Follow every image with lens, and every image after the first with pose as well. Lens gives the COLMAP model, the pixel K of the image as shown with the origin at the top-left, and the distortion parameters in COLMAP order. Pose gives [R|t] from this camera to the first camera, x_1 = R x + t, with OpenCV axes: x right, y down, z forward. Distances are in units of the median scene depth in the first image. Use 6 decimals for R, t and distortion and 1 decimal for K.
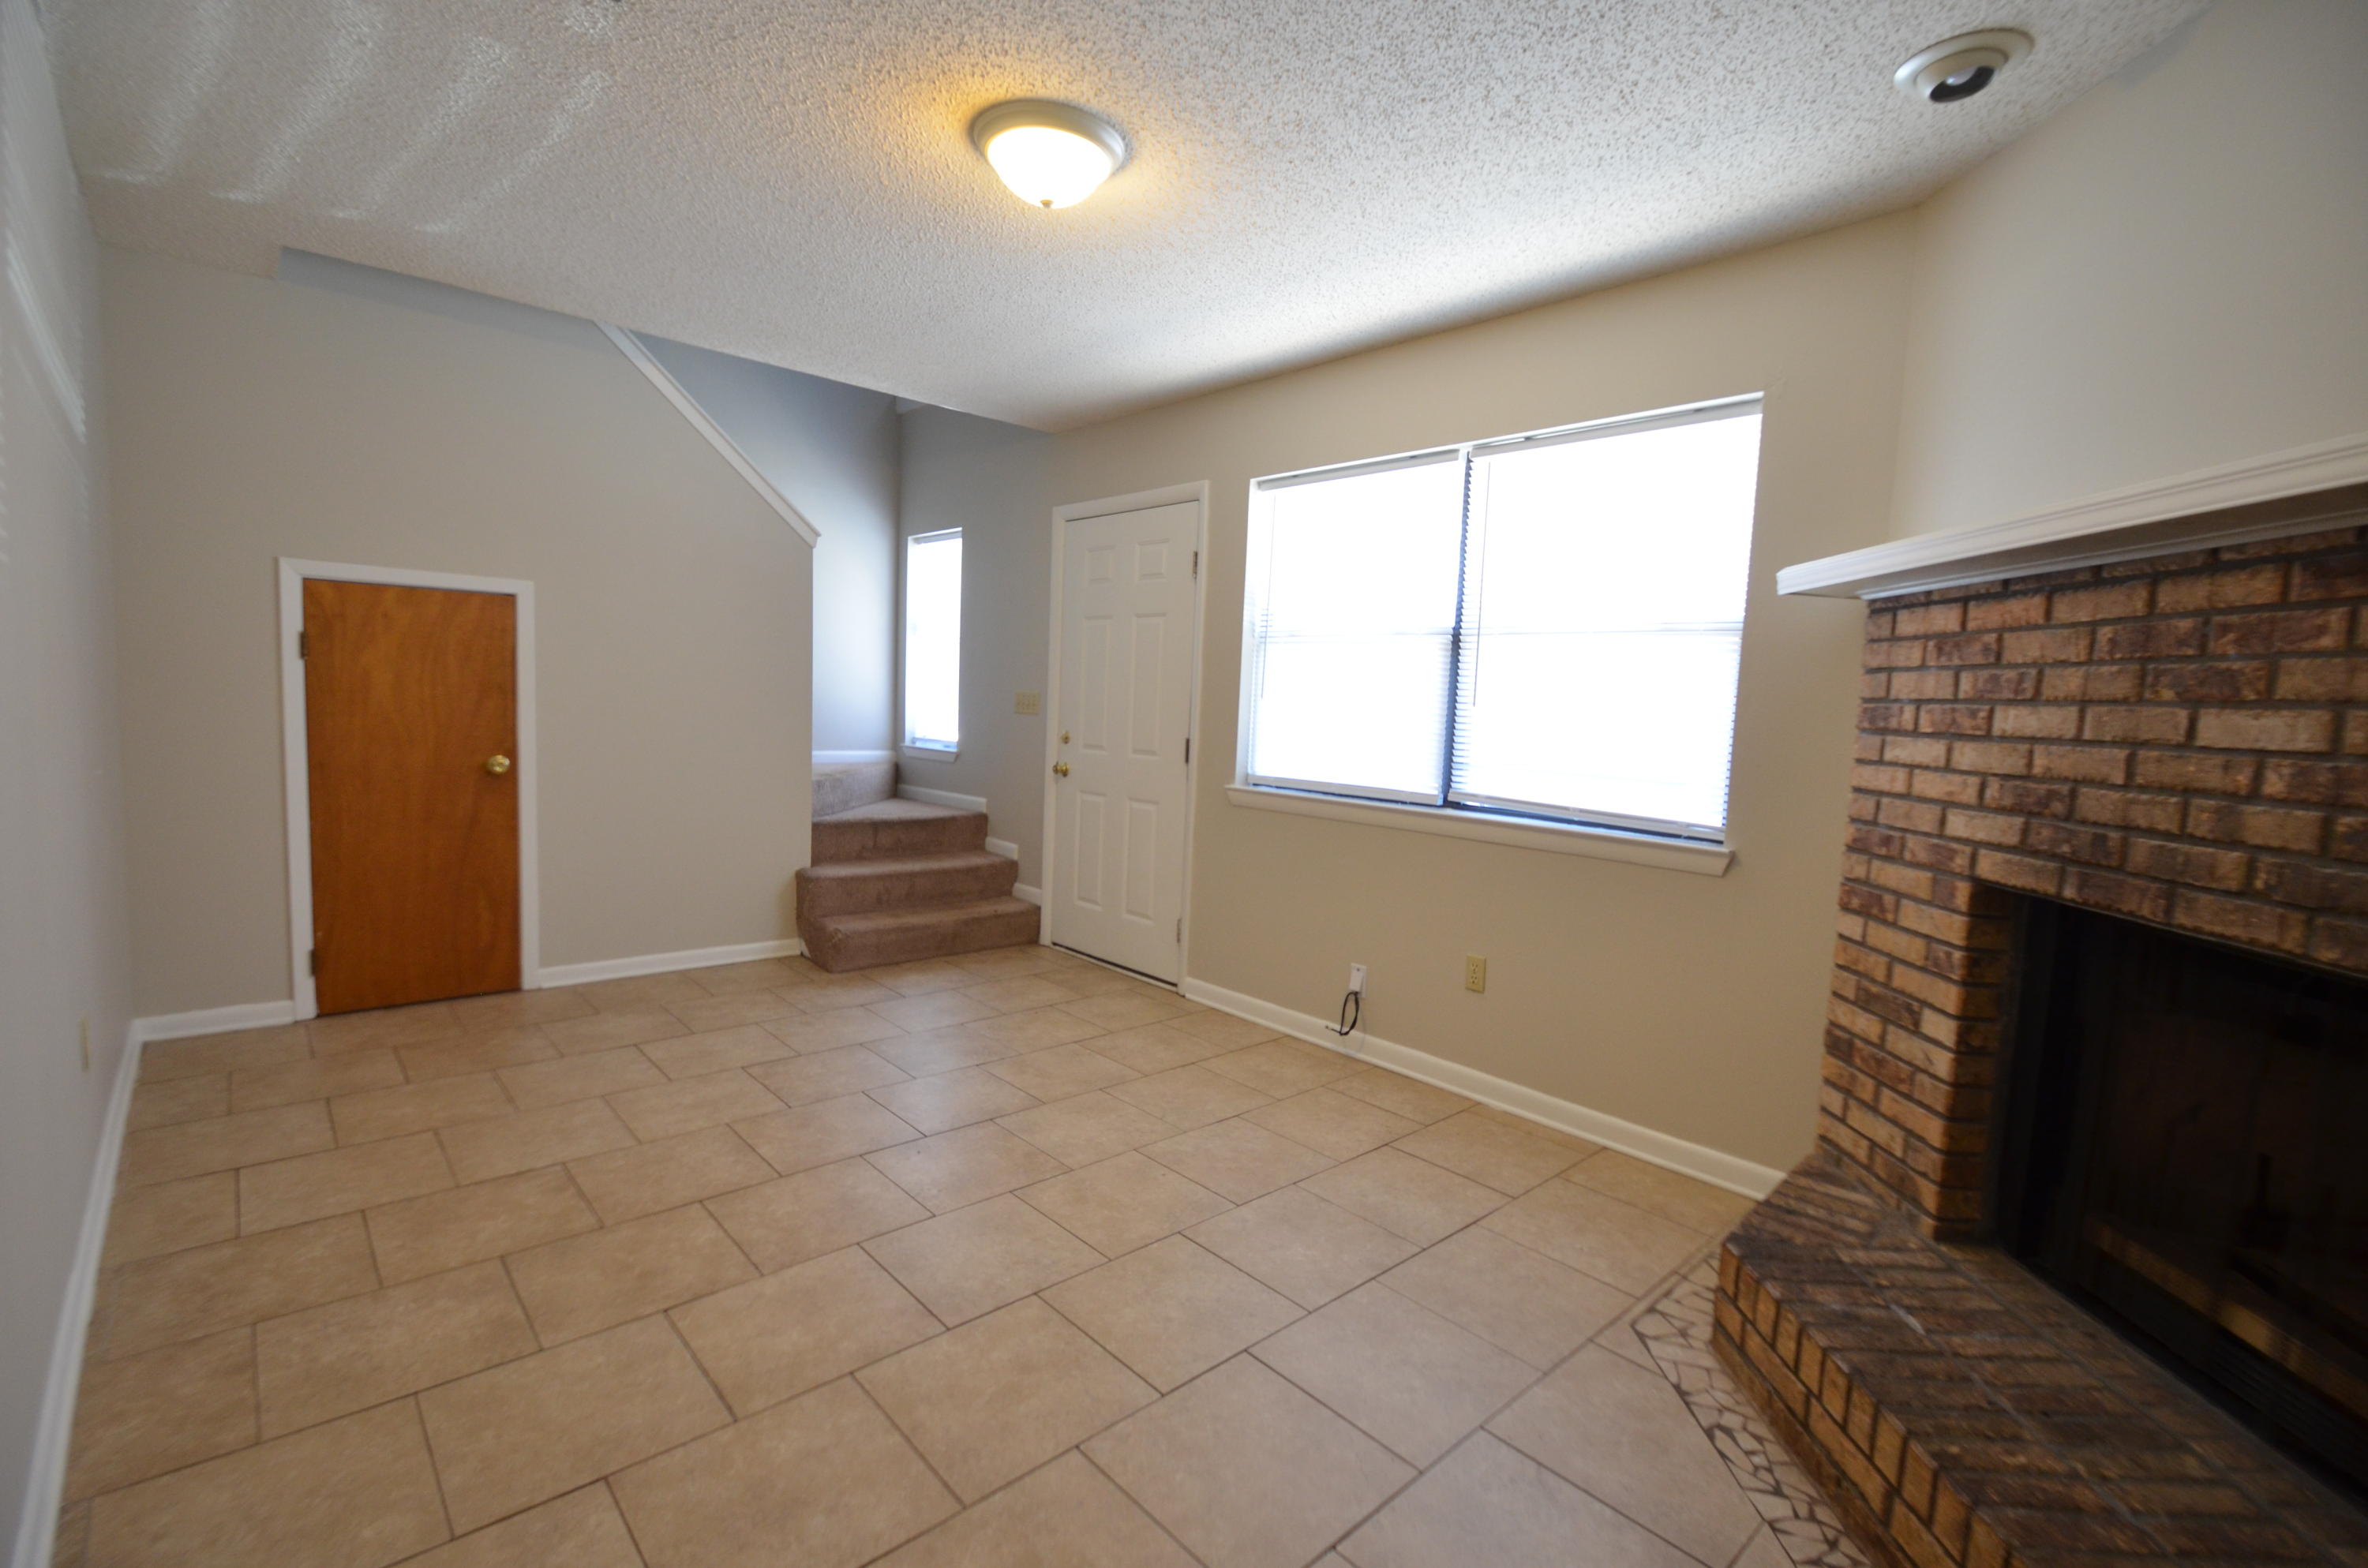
lens RADIAL K [[1043.1, 0, 1184.1], [0, 1043.1, 785.2], [0, 0, 1]] dist [-0.001217, -0.011827]
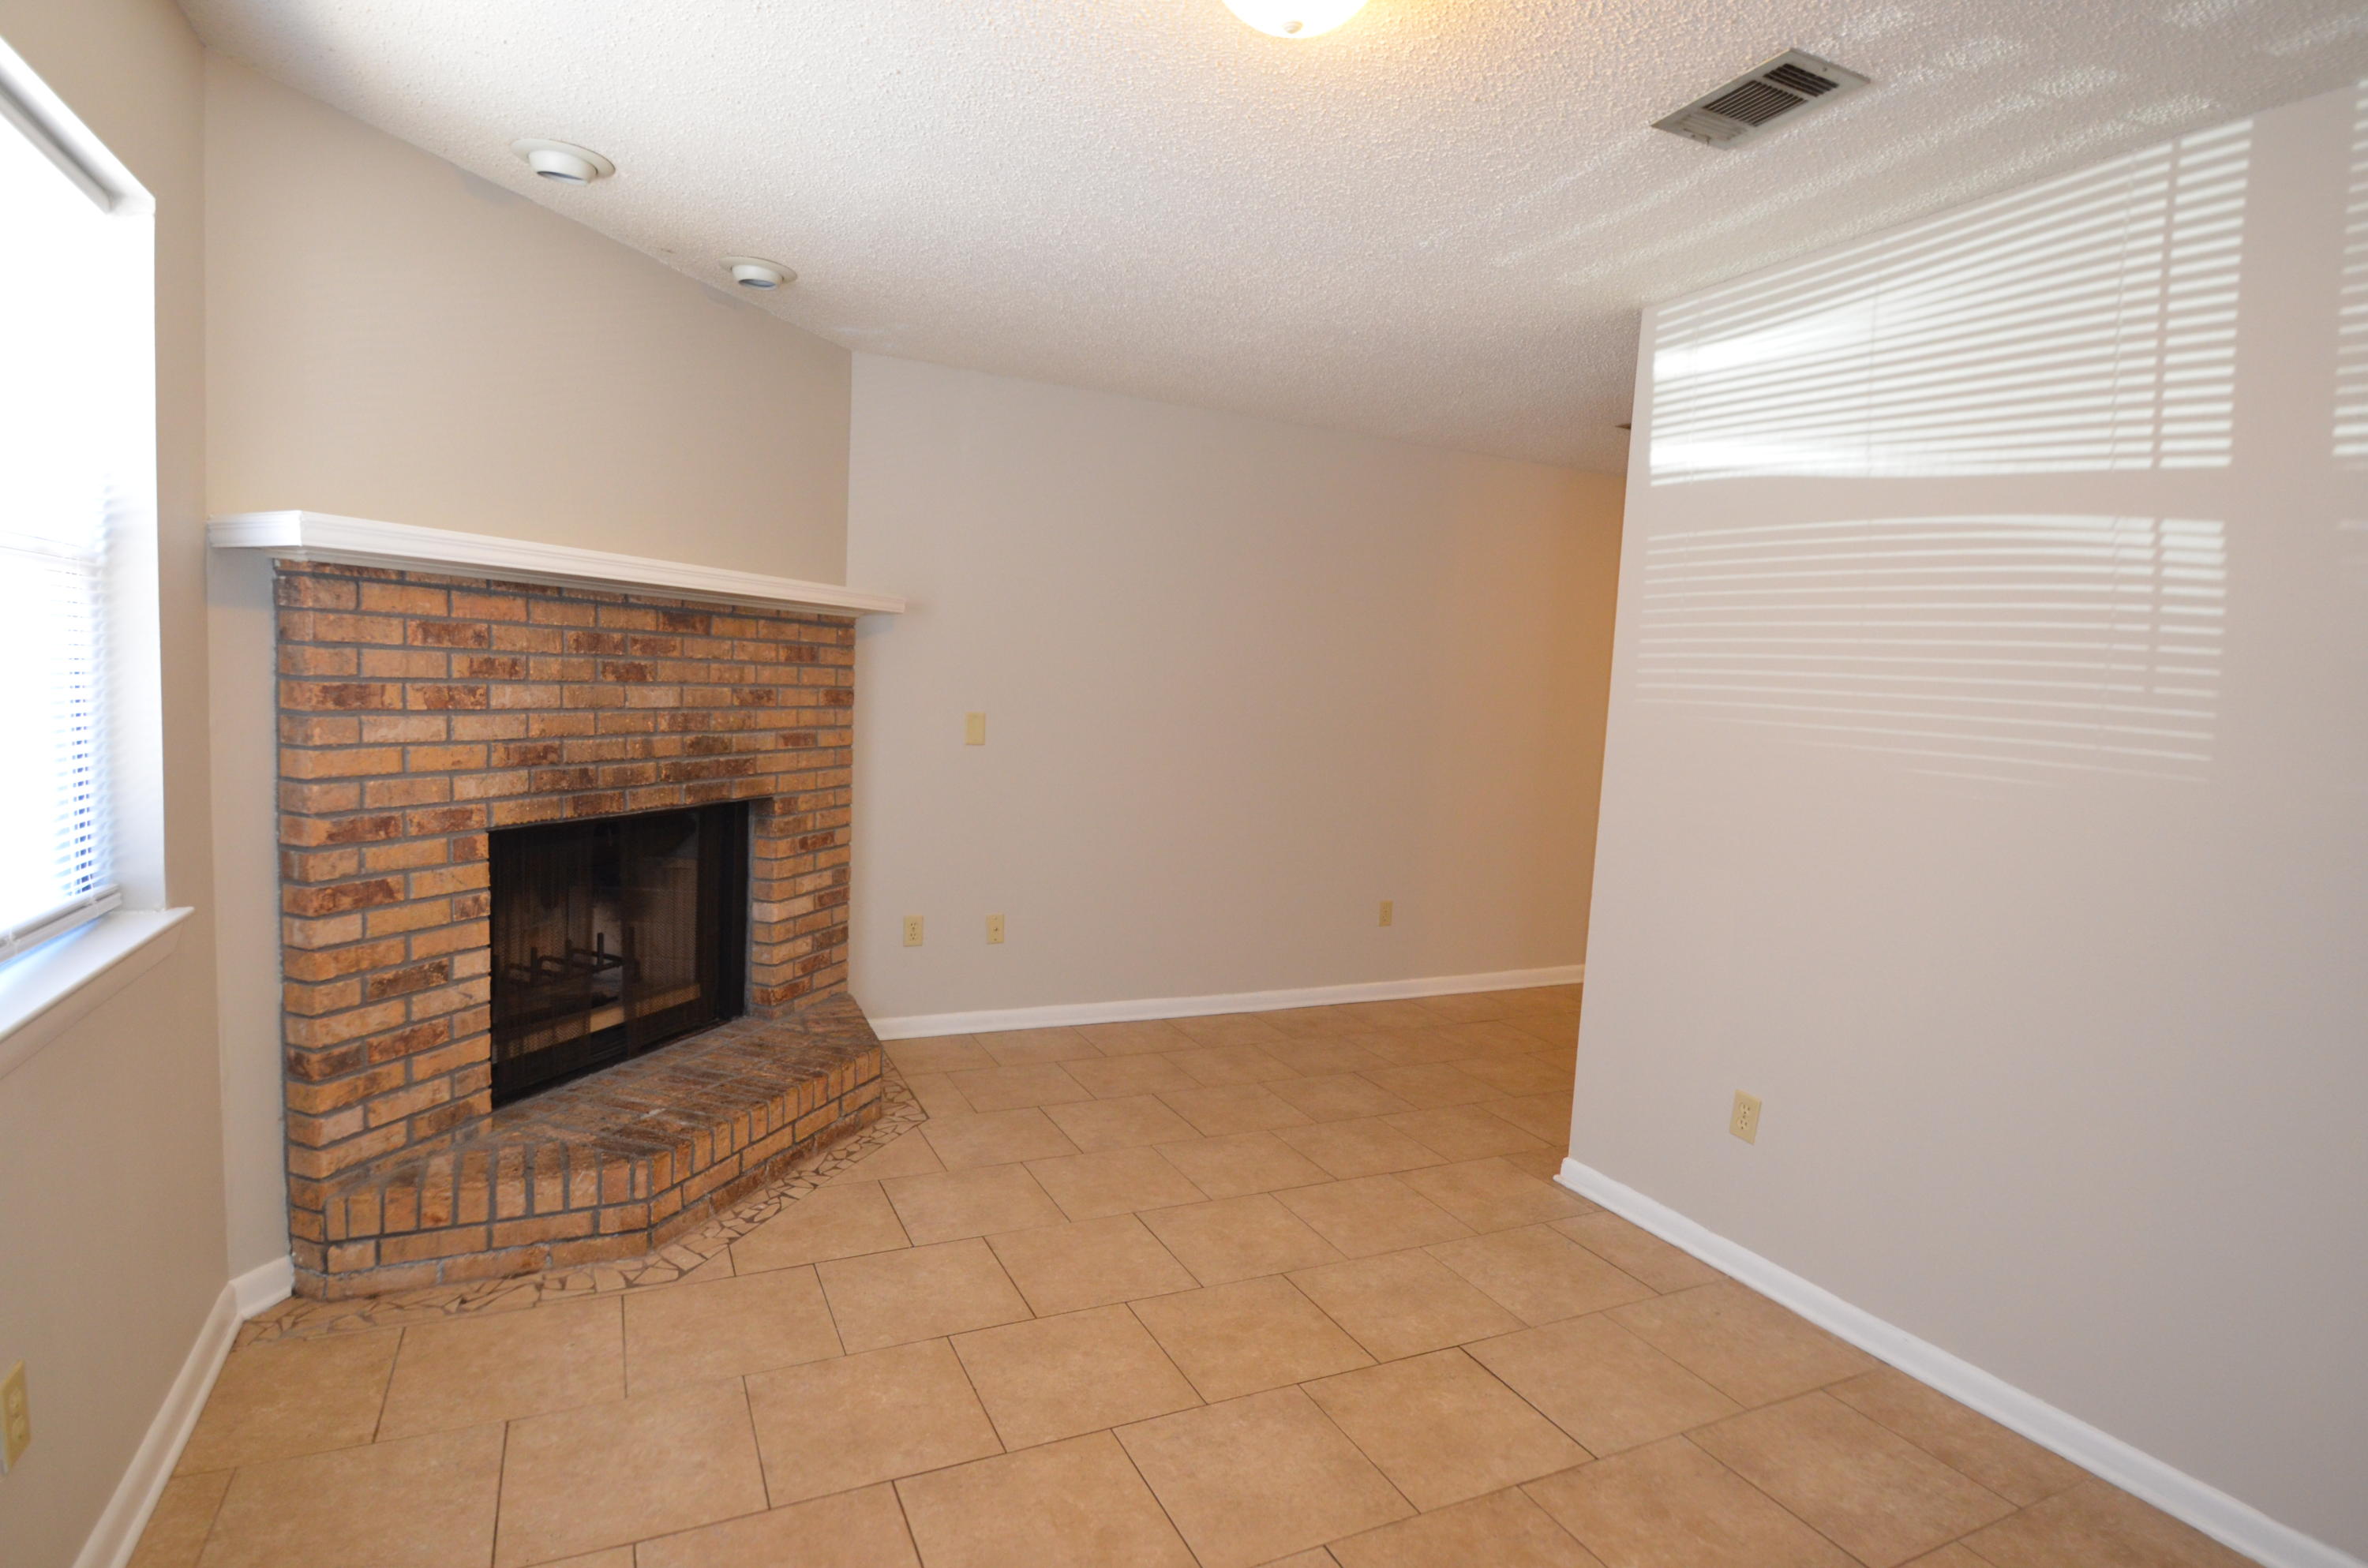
lens RADIAL K [[1213.4, 0, 1128.1], [0, 1213.4, 779.6], [0, 0, 1]] dist [-0.001040, -0.000129]
pose [[-0.941732, -0.117208, 0.315284, -0.366777], [-0.062050, 0.981774, 0.179637, -0.260168], [-0.330593, 0.149606, -0.931840, 2.030854]]
